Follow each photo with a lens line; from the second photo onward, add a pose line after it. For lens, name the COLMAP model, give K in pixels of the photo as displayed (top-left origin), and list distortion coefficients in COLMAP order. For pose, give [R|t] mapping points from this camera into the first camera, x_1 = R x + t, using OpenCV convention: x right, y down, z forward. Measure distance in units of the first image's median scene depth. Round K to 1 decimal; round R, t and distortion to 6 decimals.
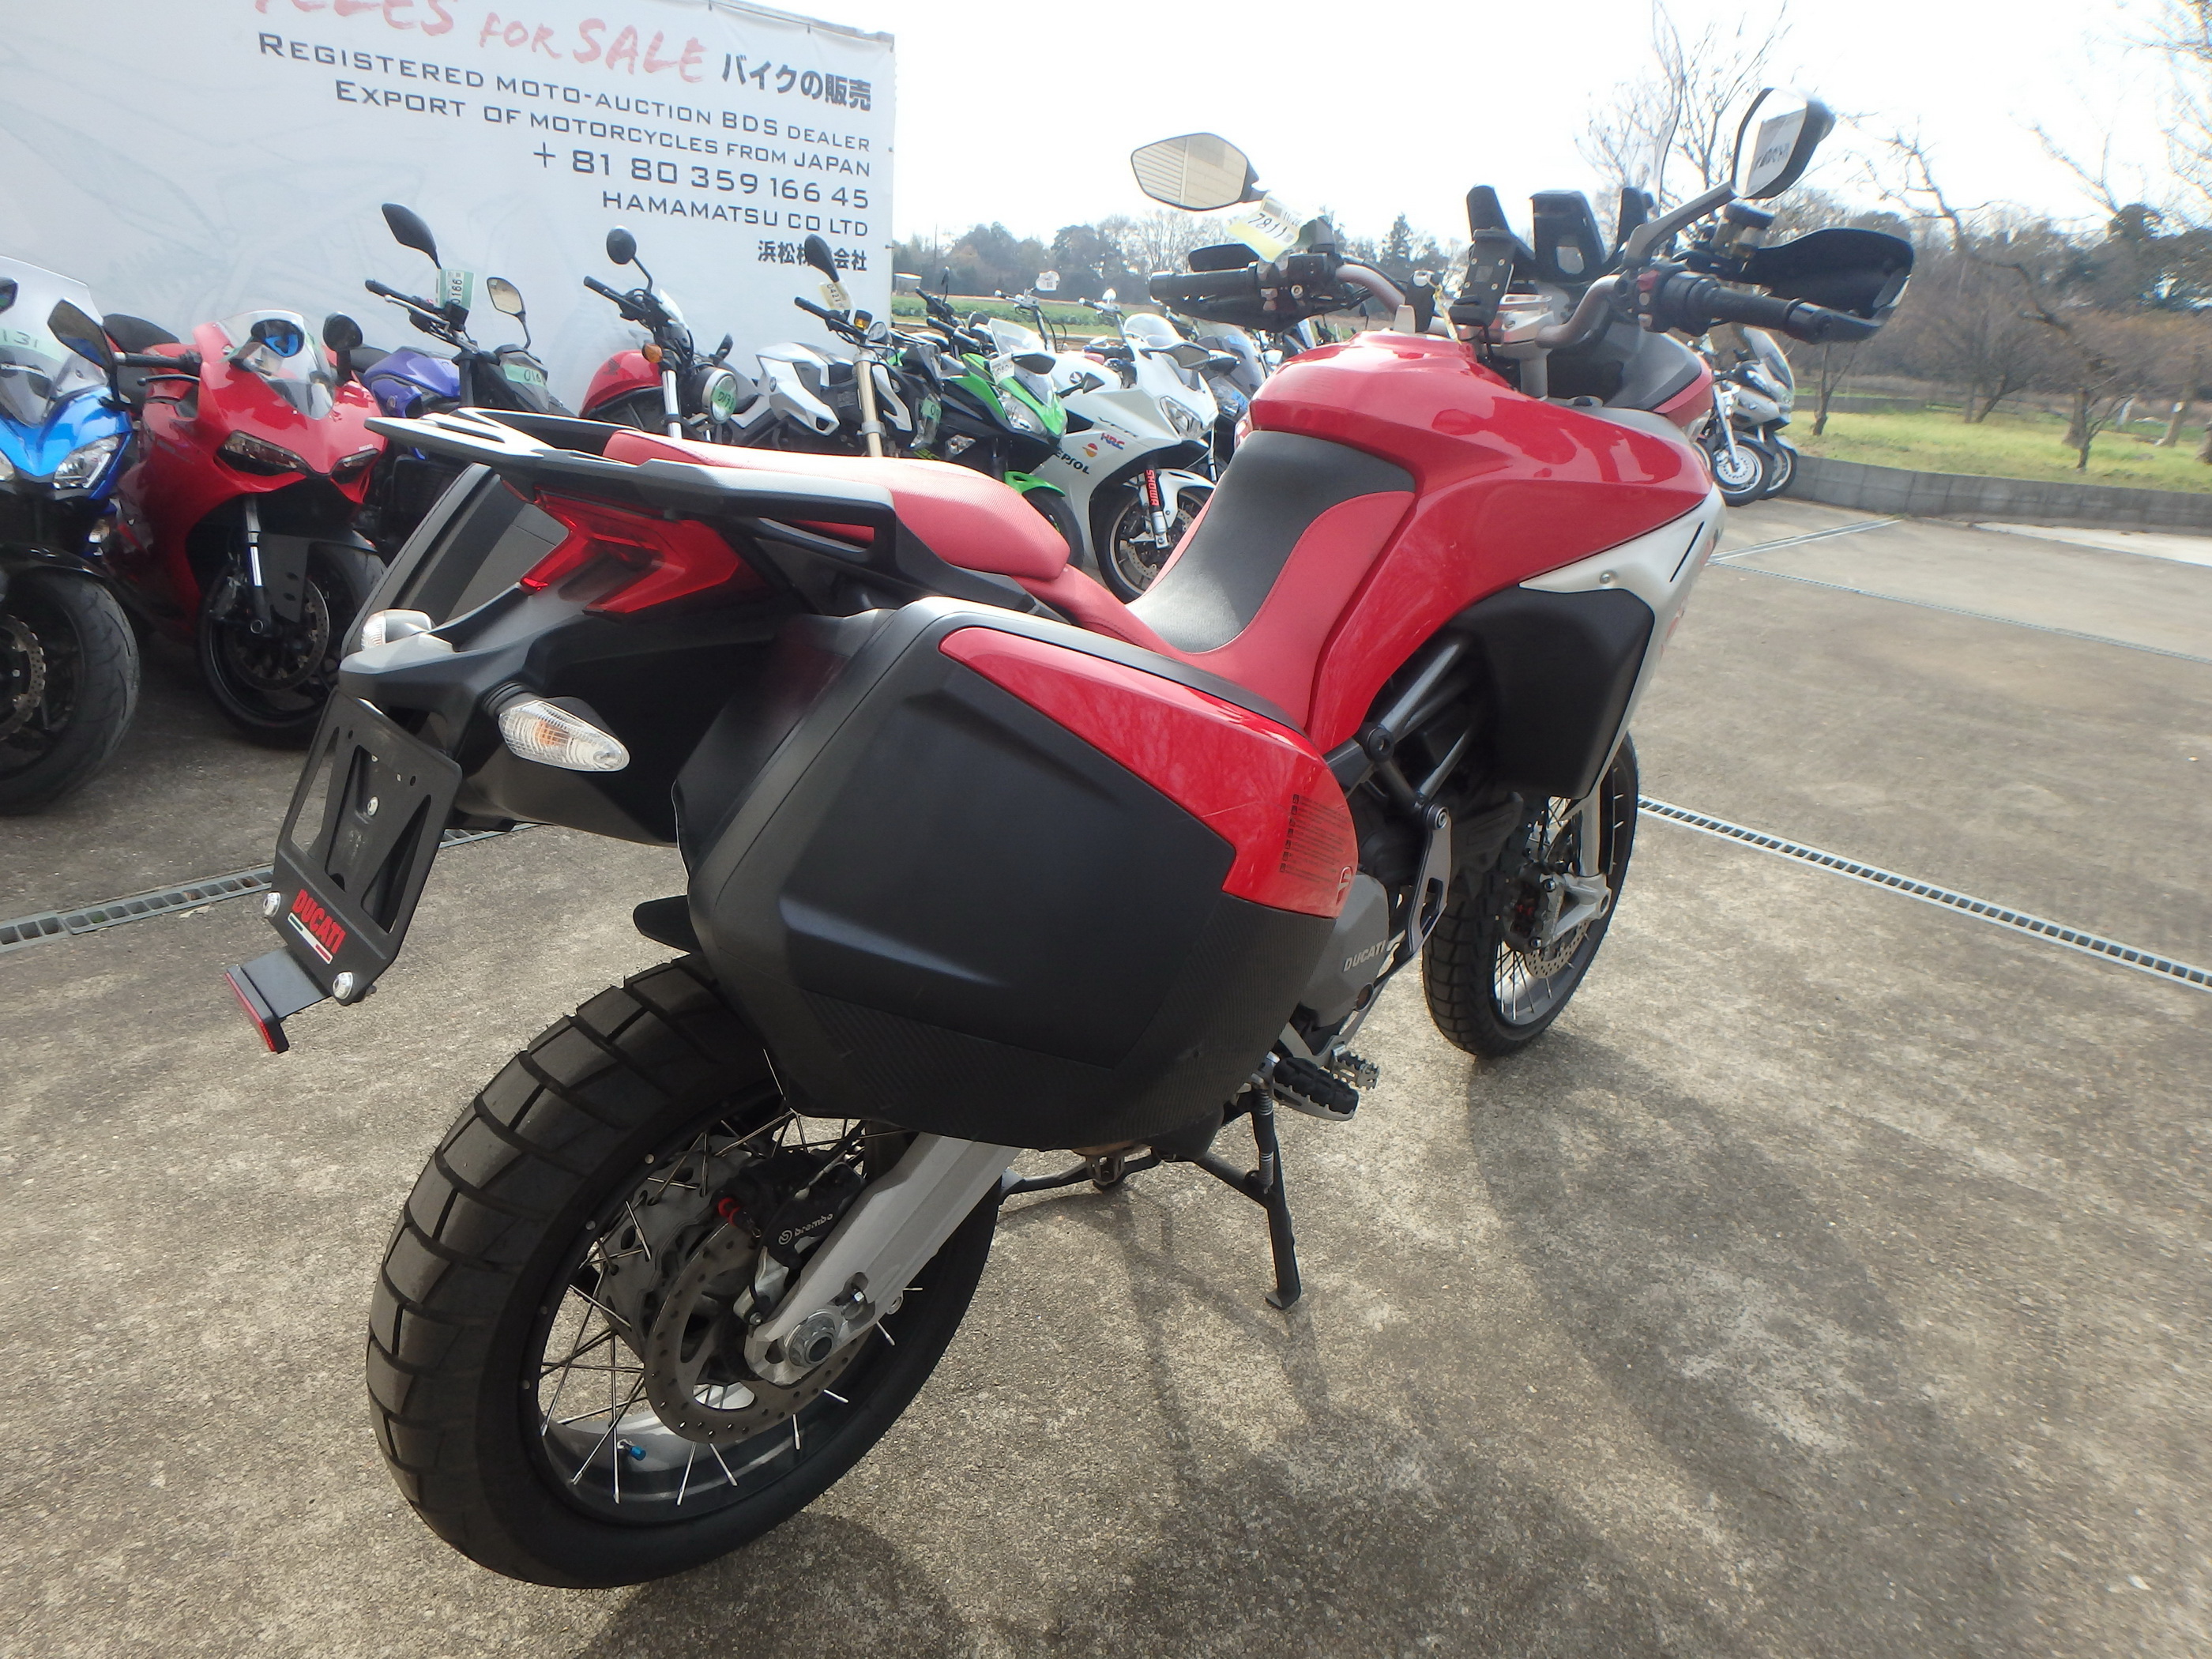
lens RADIAL K [[1374.5, 0, 1097.3], [0, 1374.5, 806.5], [0, 0, 1]] dist [-0.034029, 0.004782]
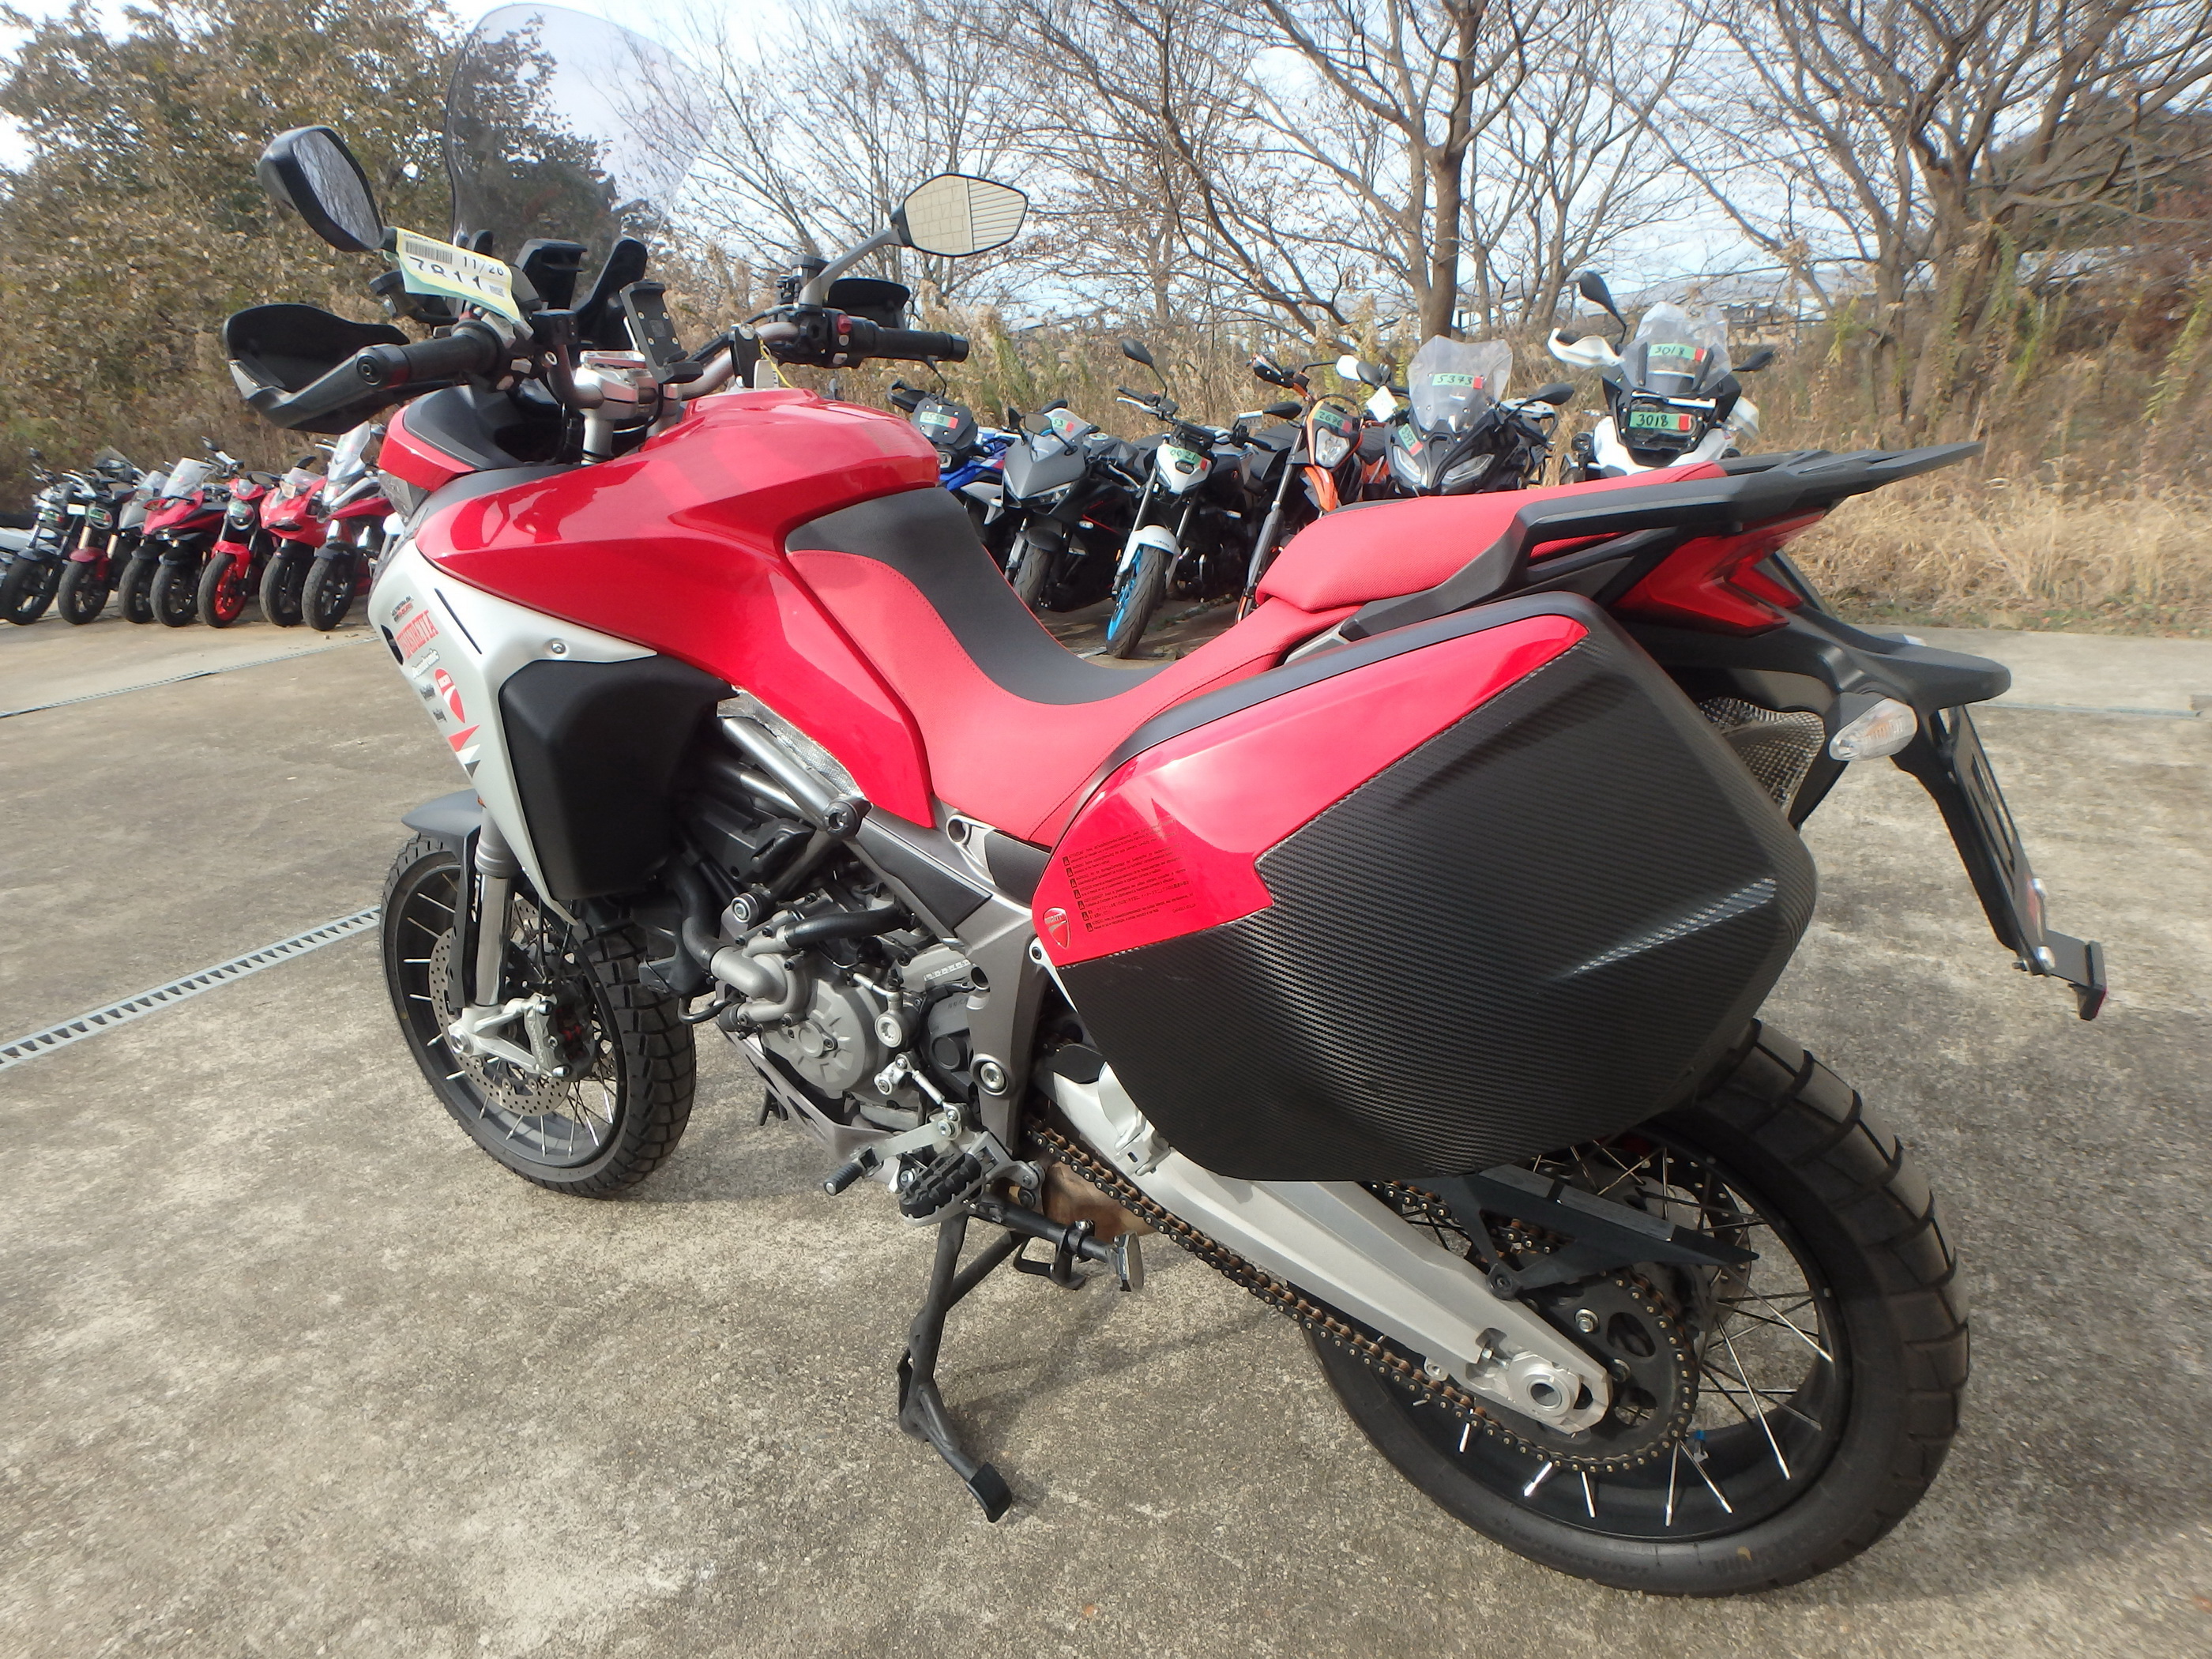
lens RADIAL K [[1374.5, 0, 1121.6], [0, 1374.5, 813.0], [0, 0, 1]] dist [-0.034029, 0.004782]
pose [[-0.251820, -0.343976, 0.904581, -0.242026], [0.379726, 0.824628, 0.419282, -0.124560], [-0.890166, 0.449076, -0.077041, 0.304622]]
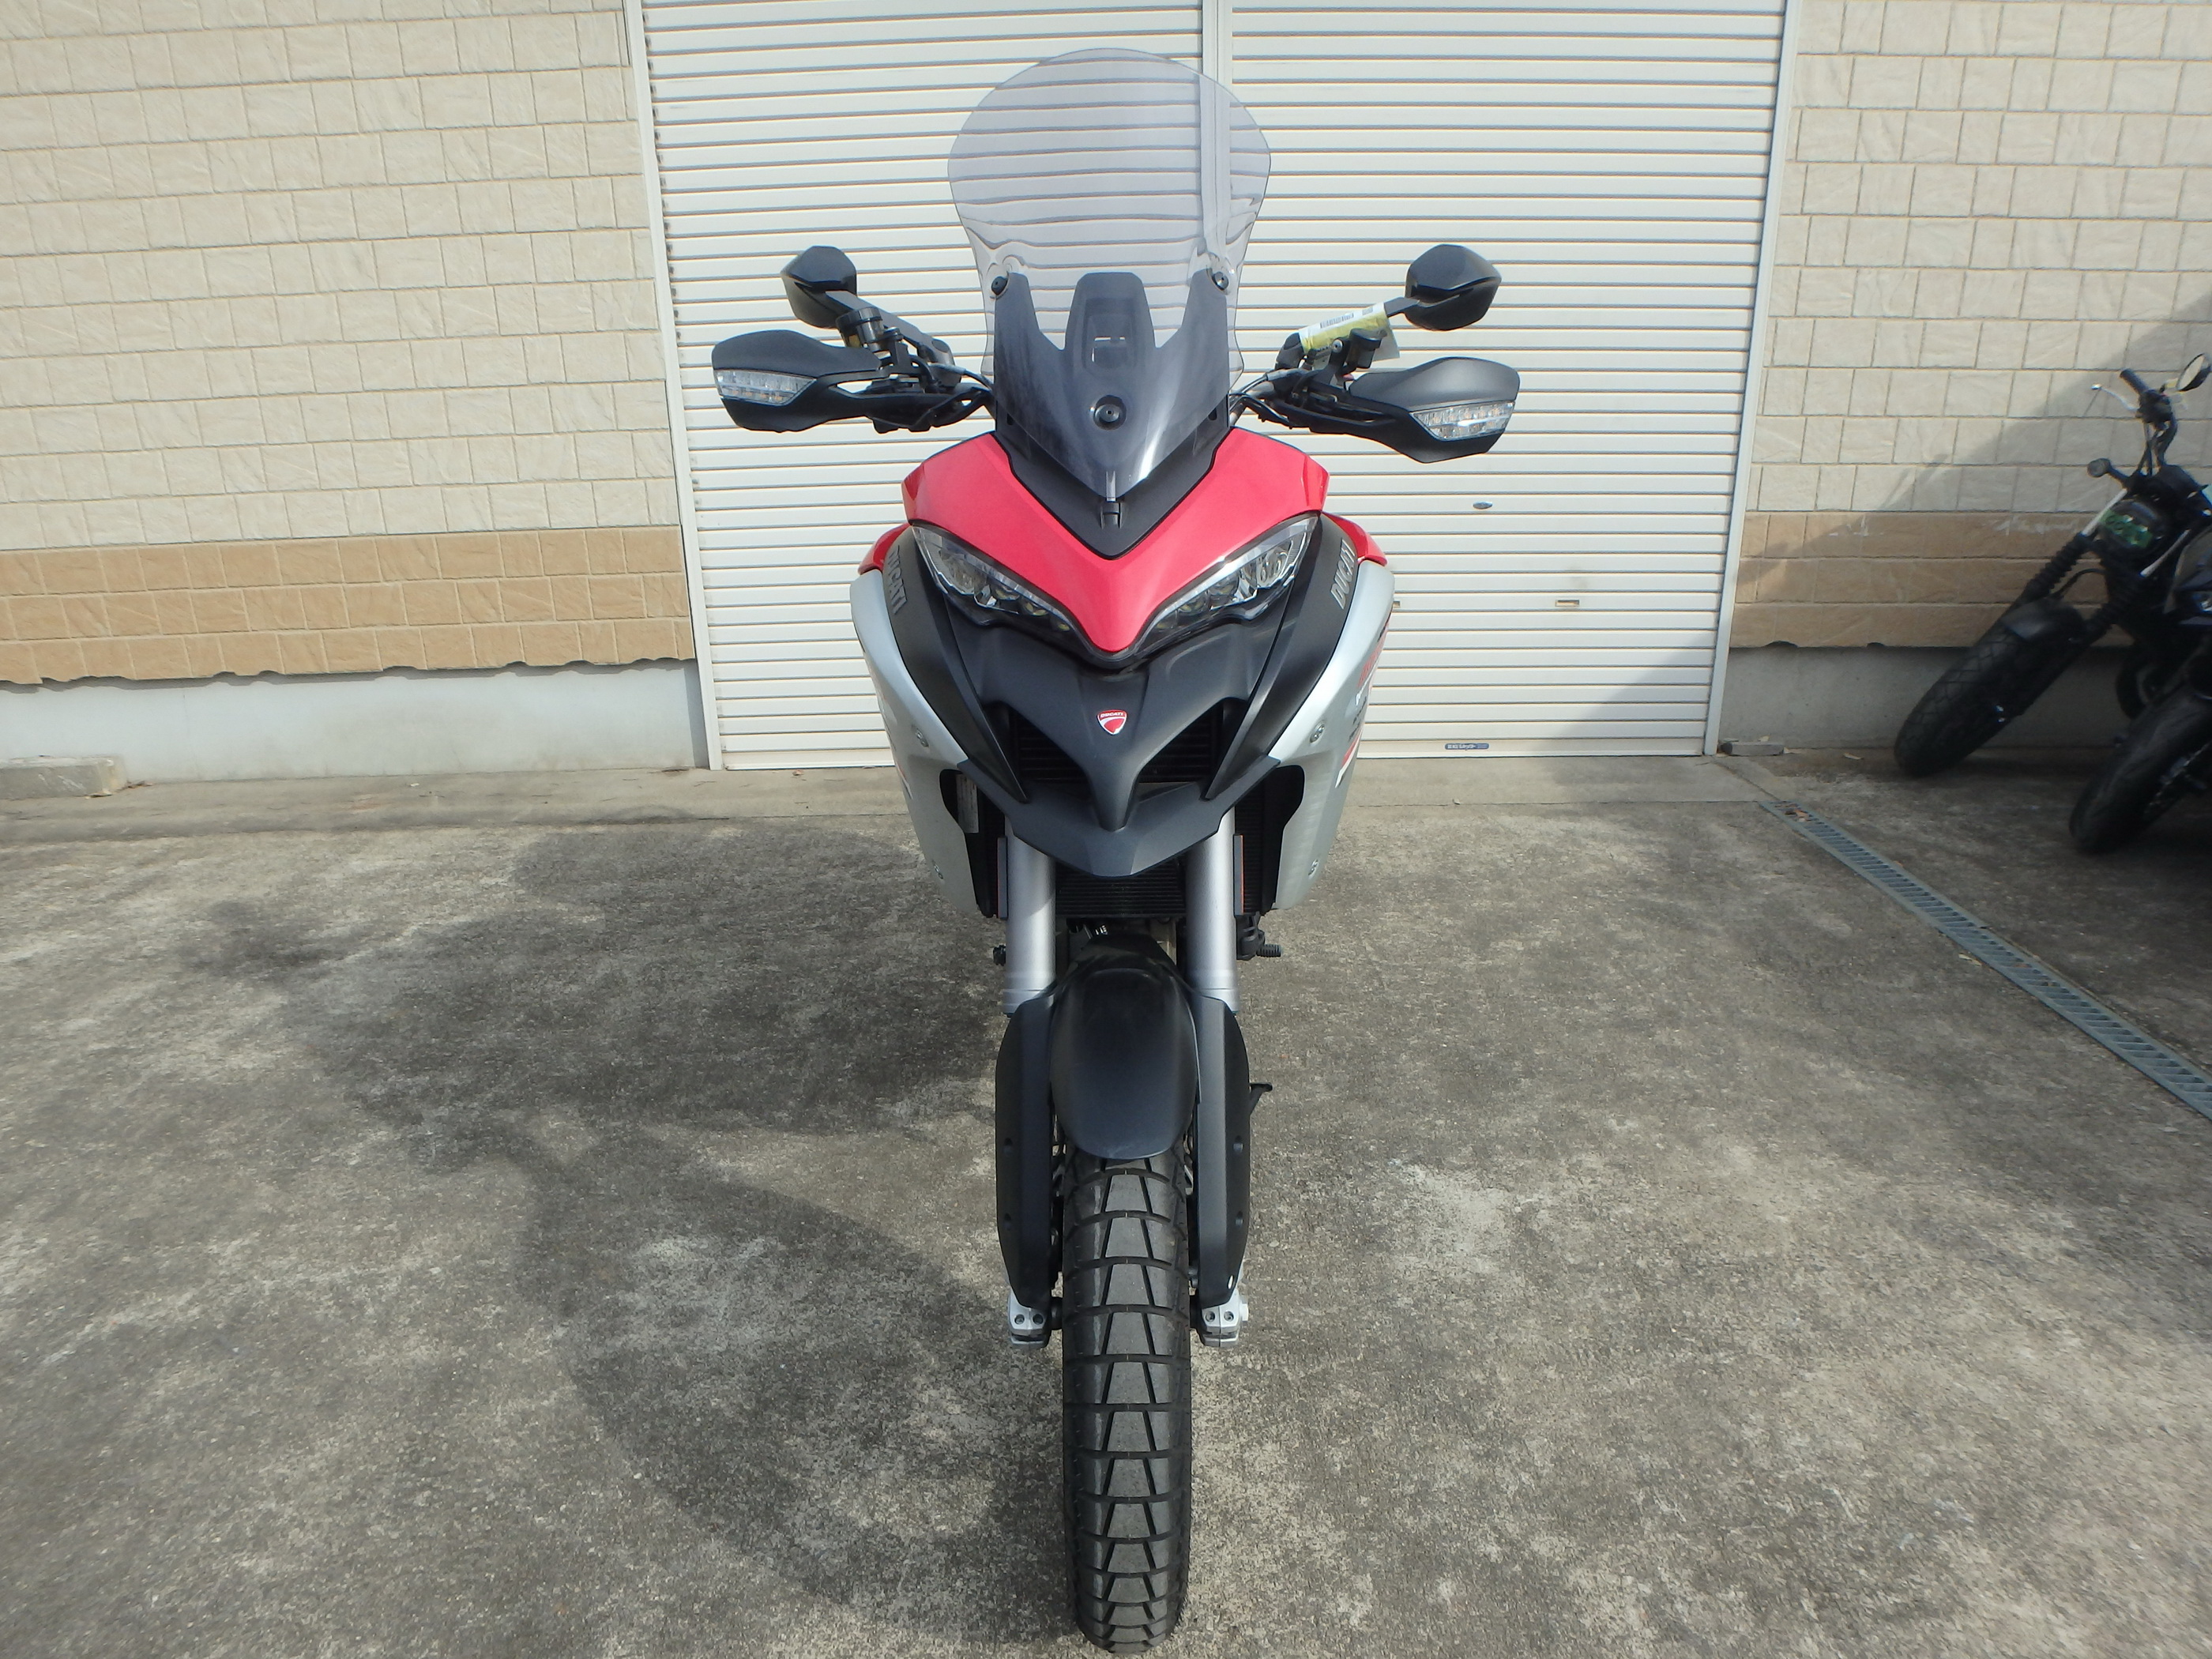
lens RADIAL K [[1374.5, 0, 1124.1], [0, 1374.5, 824.9], [0, 0, 1]] dist [-0.034029, 0.004782]
pose [[-0.717785, 0.175637, -0.673748, 0.318259], [-0.274405, 0.817981, 0.505577, -0.203040], [0.639912, 0.547776, -0.538939, 0.550620]]
